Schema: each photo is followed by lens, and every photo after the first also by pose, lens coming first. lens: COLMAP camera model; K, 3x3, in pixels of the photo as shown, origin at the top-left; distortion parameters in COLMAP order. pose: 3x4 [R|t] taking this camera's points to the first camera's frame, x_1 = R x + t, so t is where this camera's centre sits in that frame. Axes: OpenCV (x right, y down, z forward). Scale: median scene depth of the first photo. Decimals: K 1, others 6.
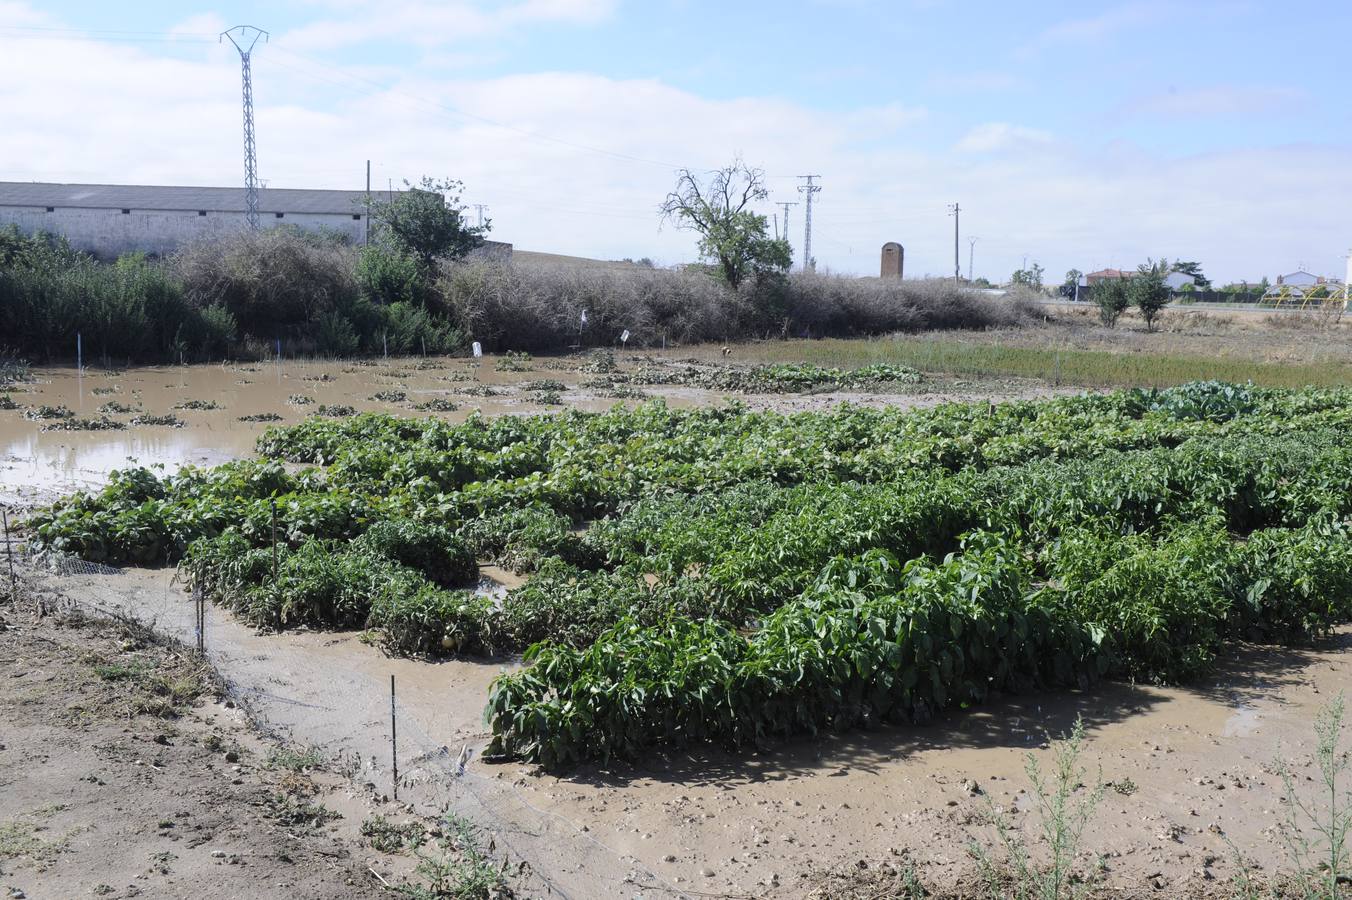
lens RADIAL K [[1369.6, 0, 676.0], [0, 1369.6, 450.0], [0, 0, 1]] dist [0.048178, 0.005337]
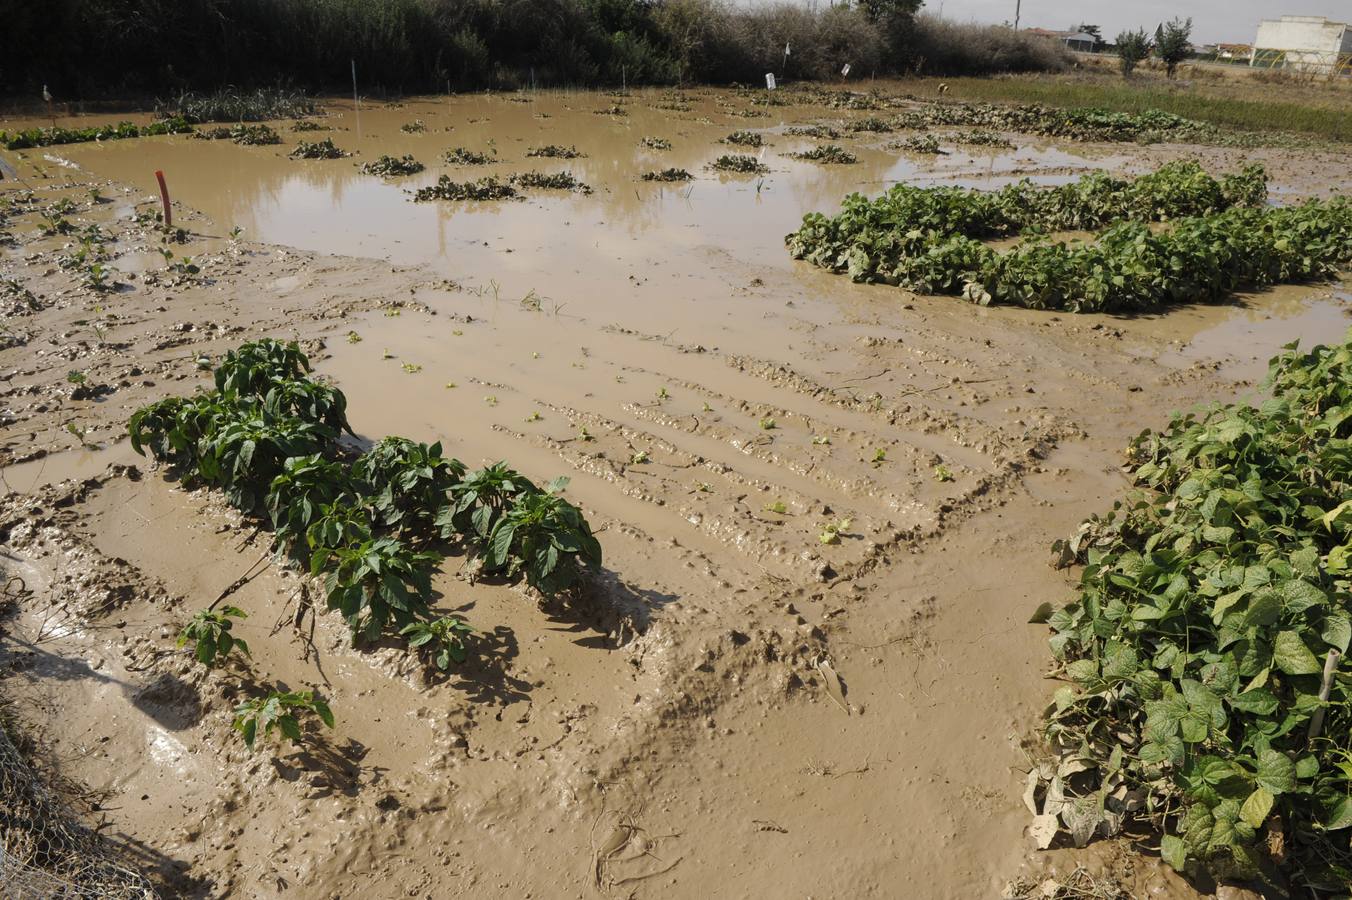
lens RADIAL K [[923.5, 0, 676.0], [0, 923.5, 450.0], [0, 0, 1]] dist [-0.056929, 0.000902]
pose [[0.999761, 0.020642, -0.007191, -0.205866], [-0.017468, 0.952227, 0.304892, -0.023792], [0.013142, -0.304693, 0.952360, 0.339346]]
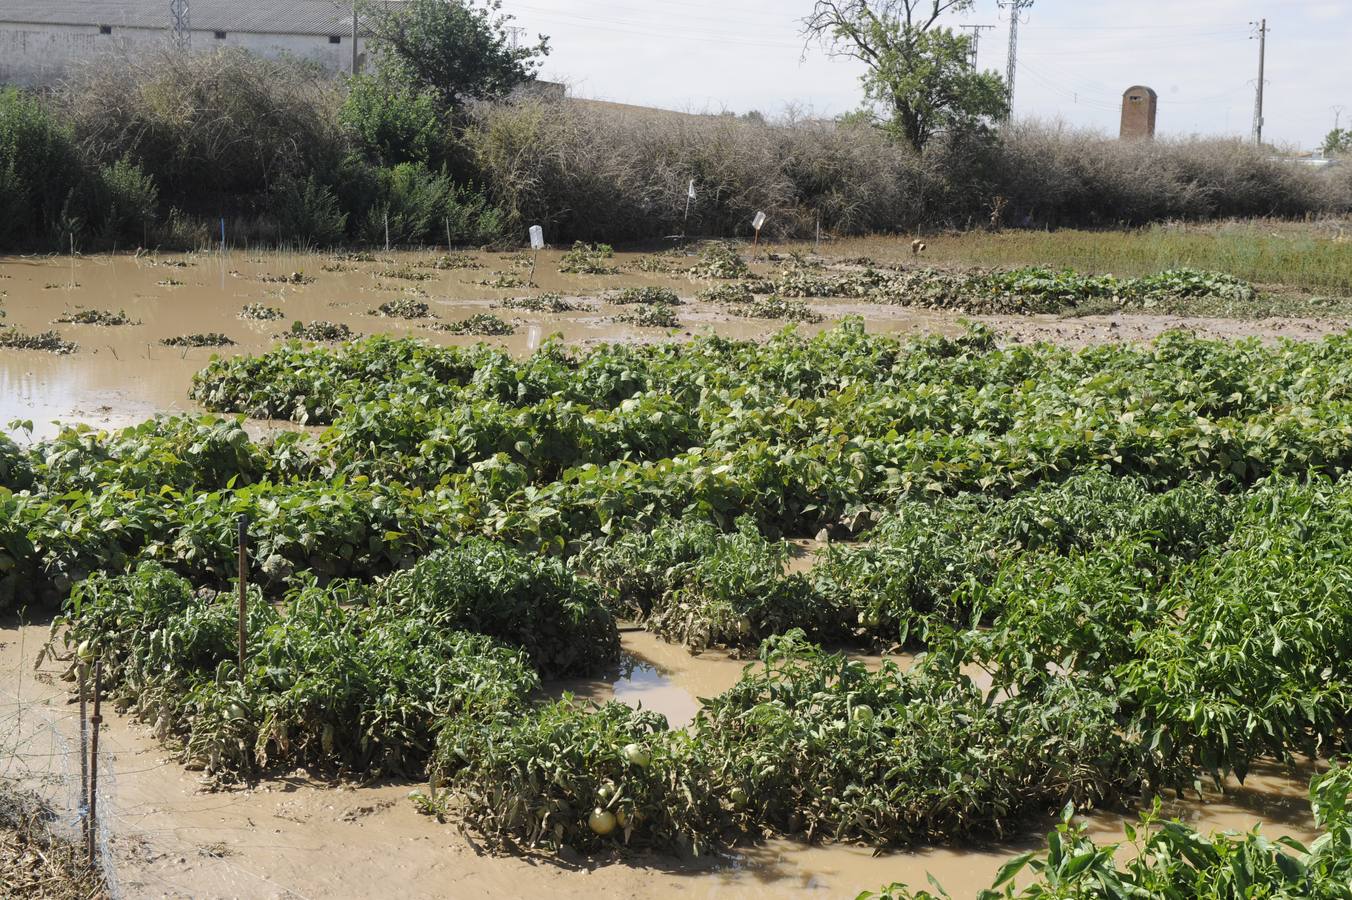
lens RADIAL K [[2006.6, 0, 676.0], [0, 2006.6, 450.0], [0, 0, 1]] dist [0.153250, -0.073041]
pose [[0.998232, 0.019409, -0.056178, -0.027939], [-0.017884, 0.999461, 0.027515, -0.002384], [0.056682, -0.026462, 0.998042, 0.082345]]
